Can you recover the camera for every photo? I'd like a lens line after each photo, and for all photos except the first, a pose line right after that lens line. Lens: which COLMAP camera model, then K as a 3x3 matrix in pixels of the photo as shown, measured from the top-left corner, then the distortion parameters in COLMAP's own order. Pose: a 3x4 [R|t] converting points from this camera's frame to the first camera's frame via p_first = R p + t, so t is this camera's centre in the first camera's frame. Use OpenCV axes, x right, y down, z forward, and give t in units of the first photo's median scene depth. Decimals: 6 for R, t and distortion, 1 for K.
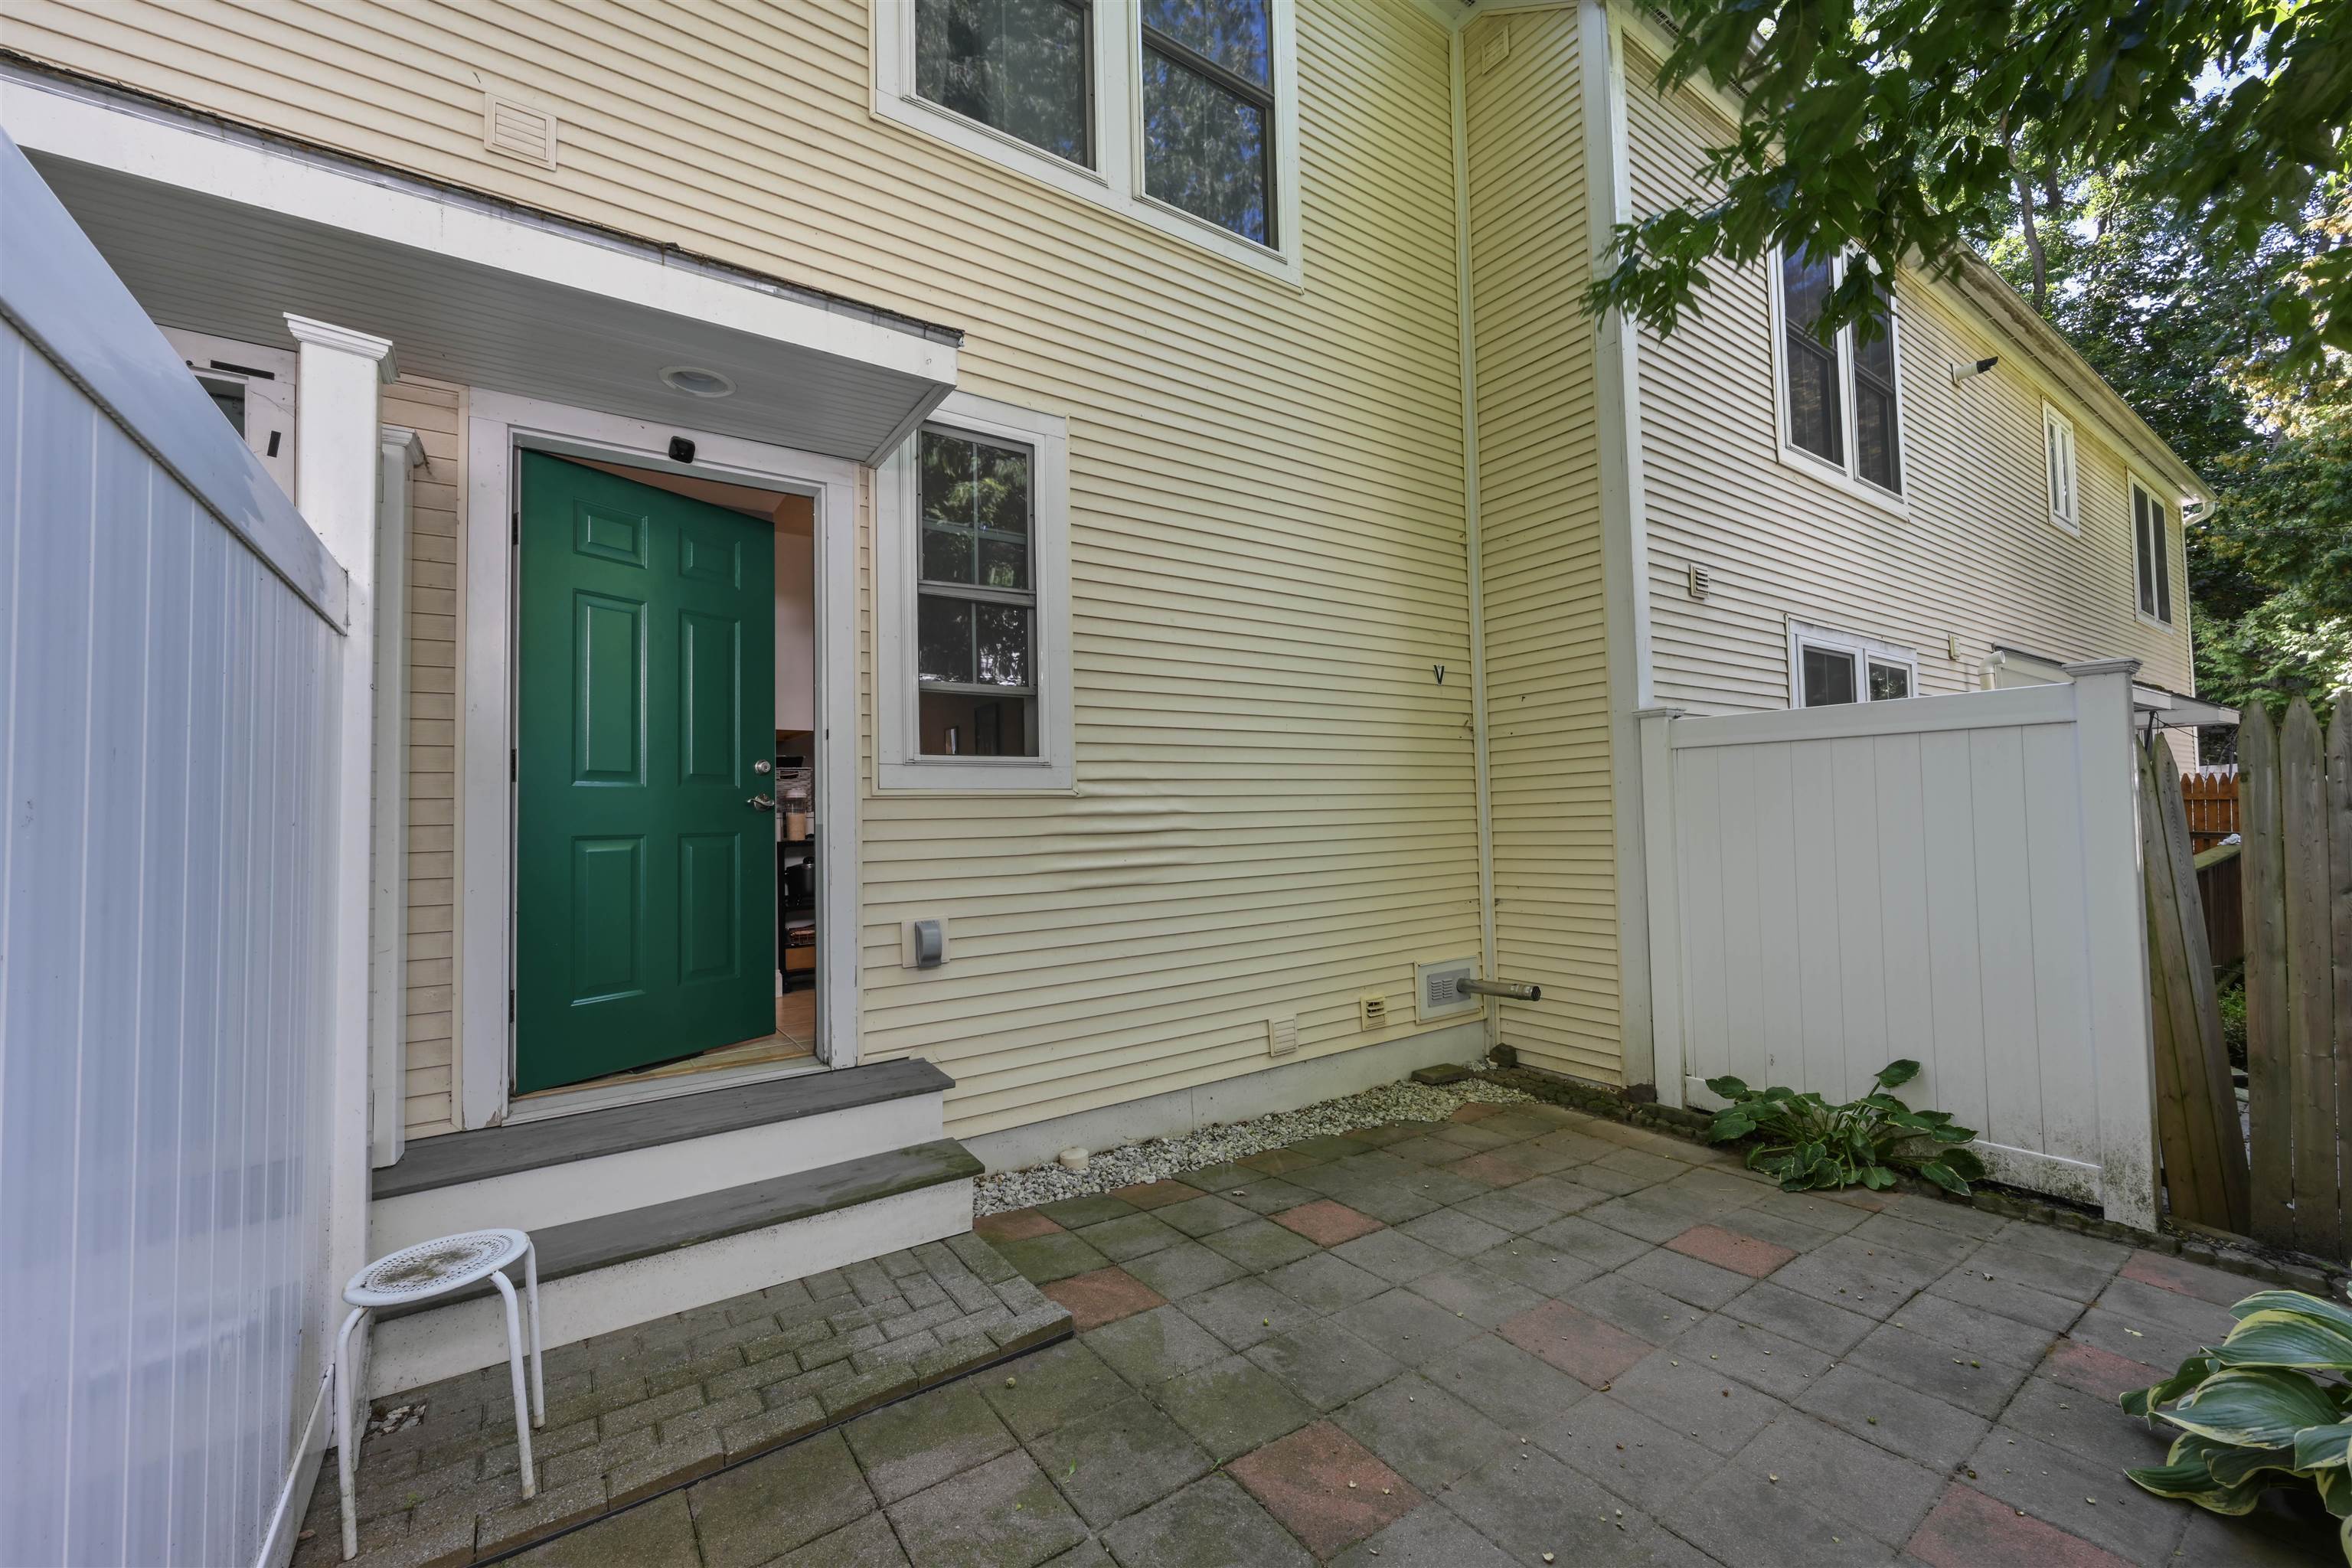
lens RADIAL K [[936.1, 0, 1182.5], [0, 936.1, 789.0], [0, 0, 1]] dist [-0.004106, 0.000837]
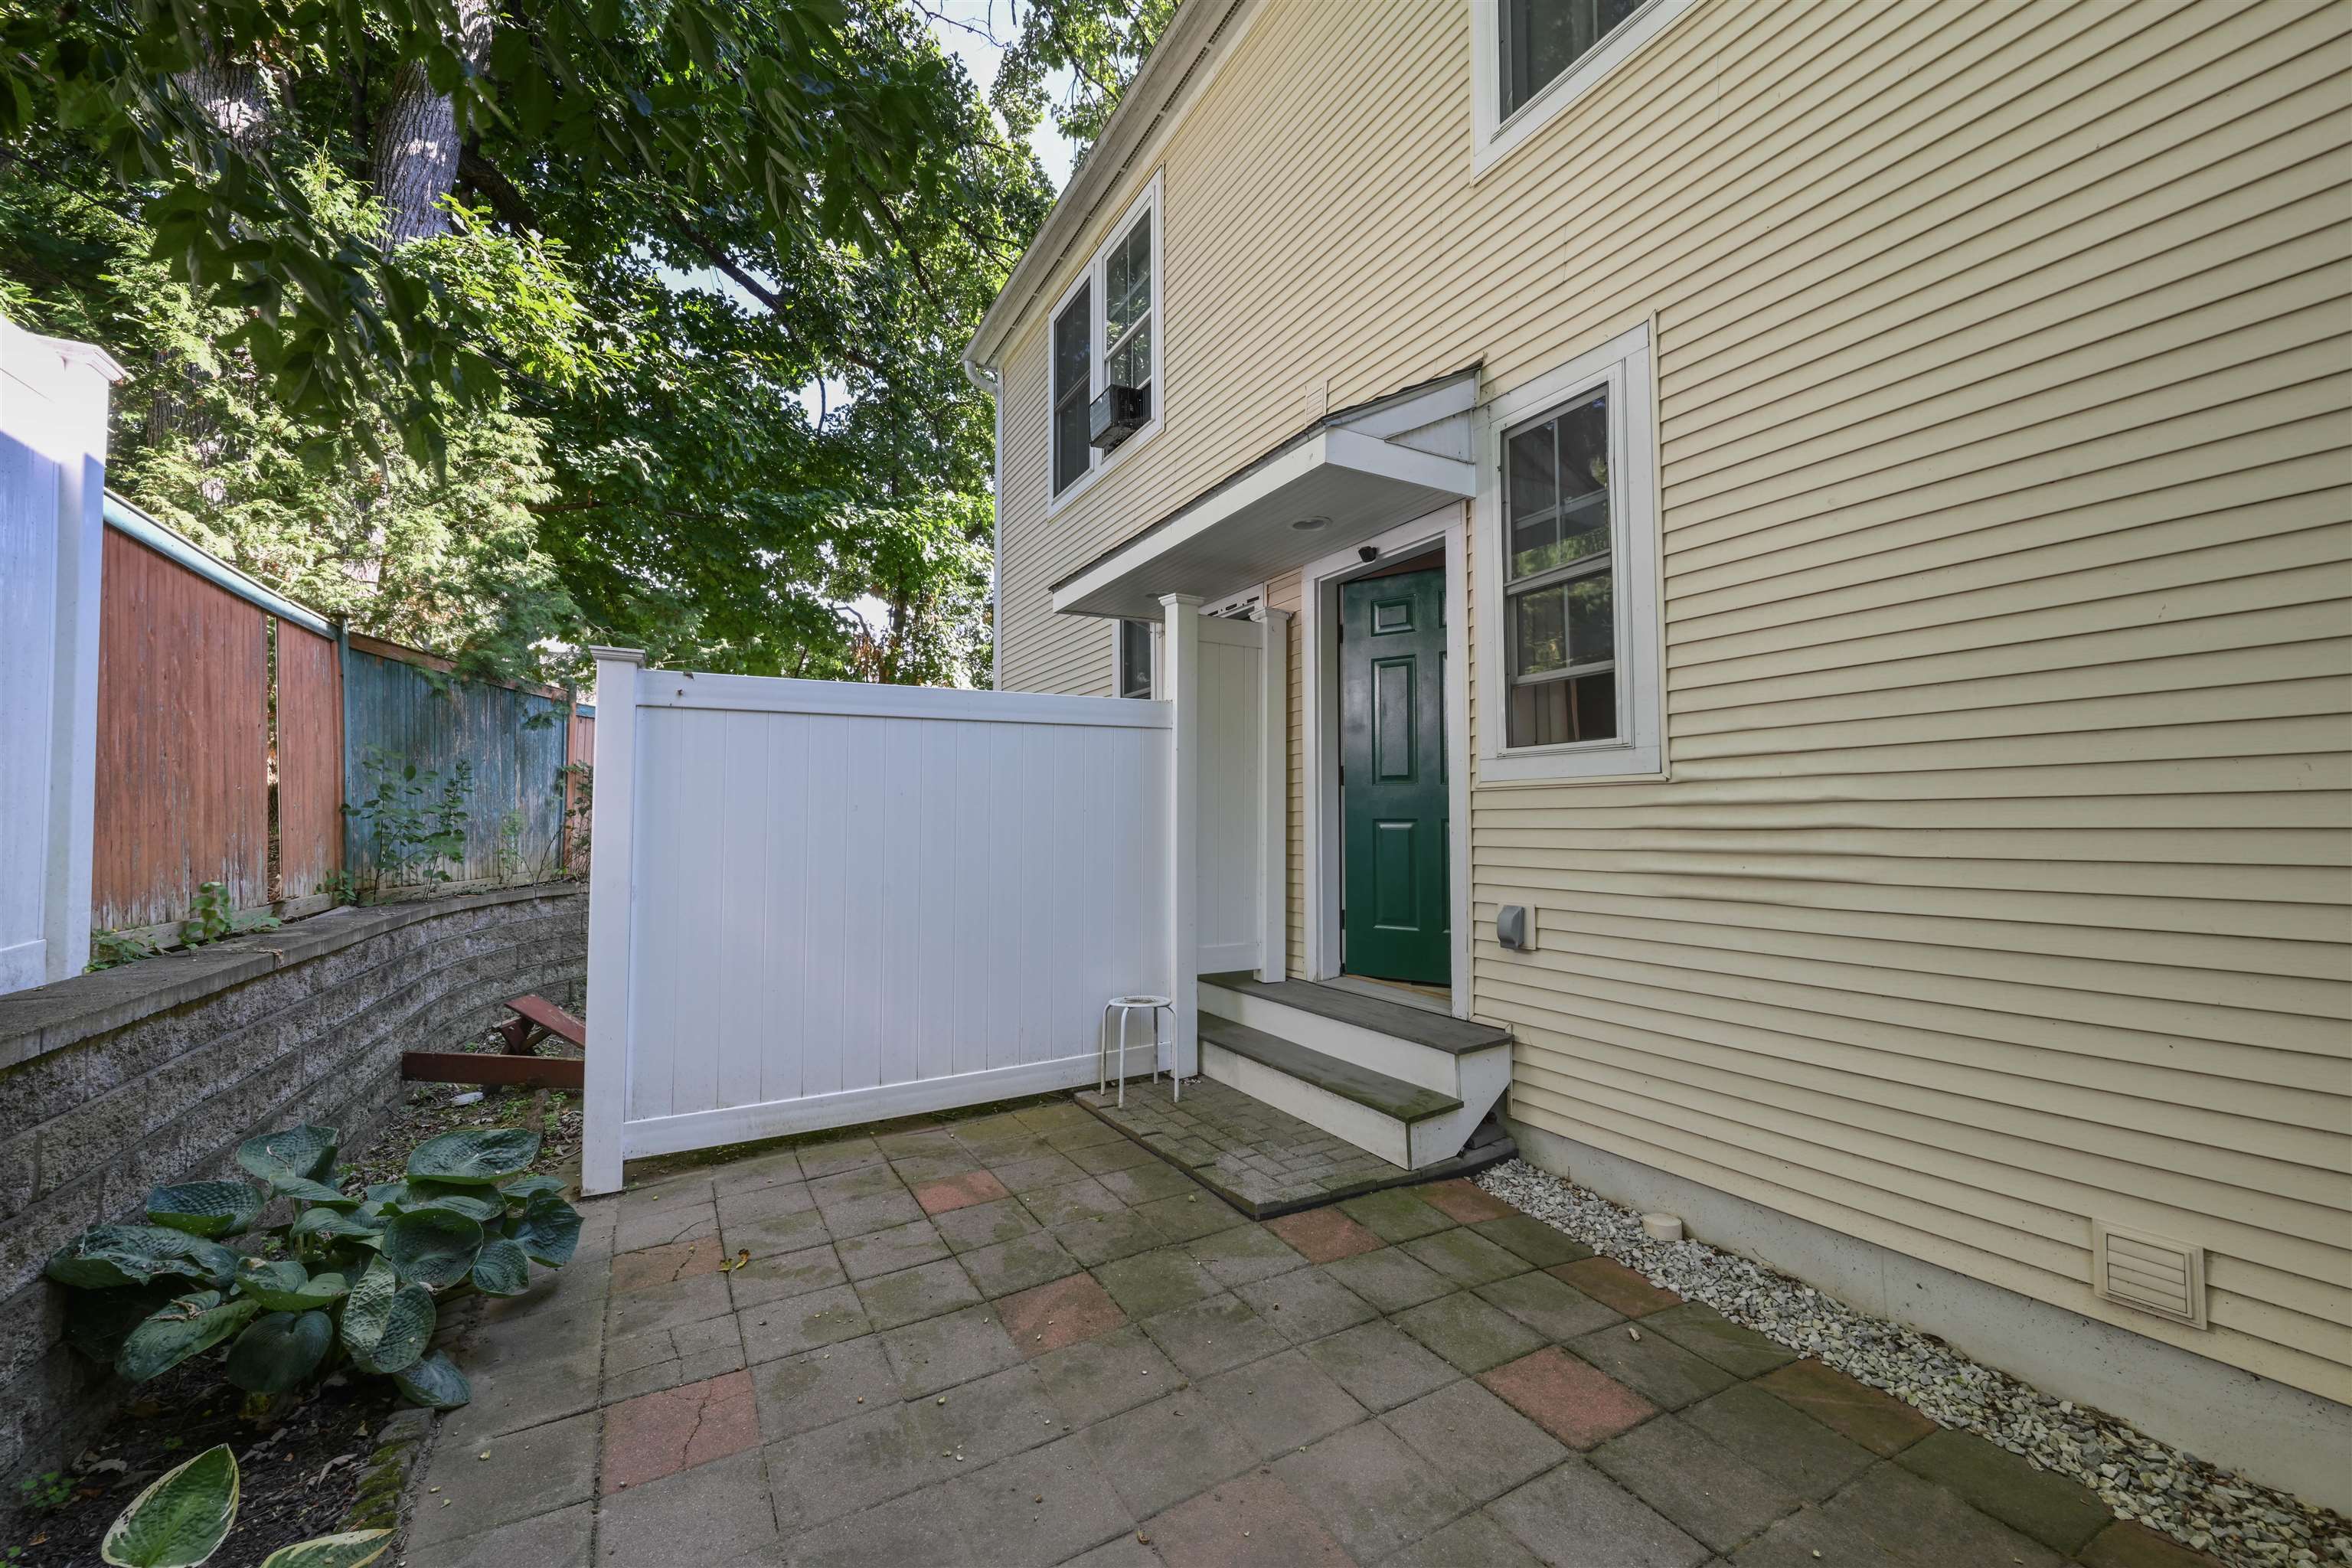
lens RADIAL K [[936.1, 0, 1182.6], [0, 936.1, 788.2], [0, 0, 1]] dist [-0.004106, 0.000837]
pose [[-0.112727, -0.014413, -0.993521, 0.904668], [0.034680, 0.999228, -0.018431, 0.017180], [0.993021, -0.036533, -0.112140, 0.834352]]
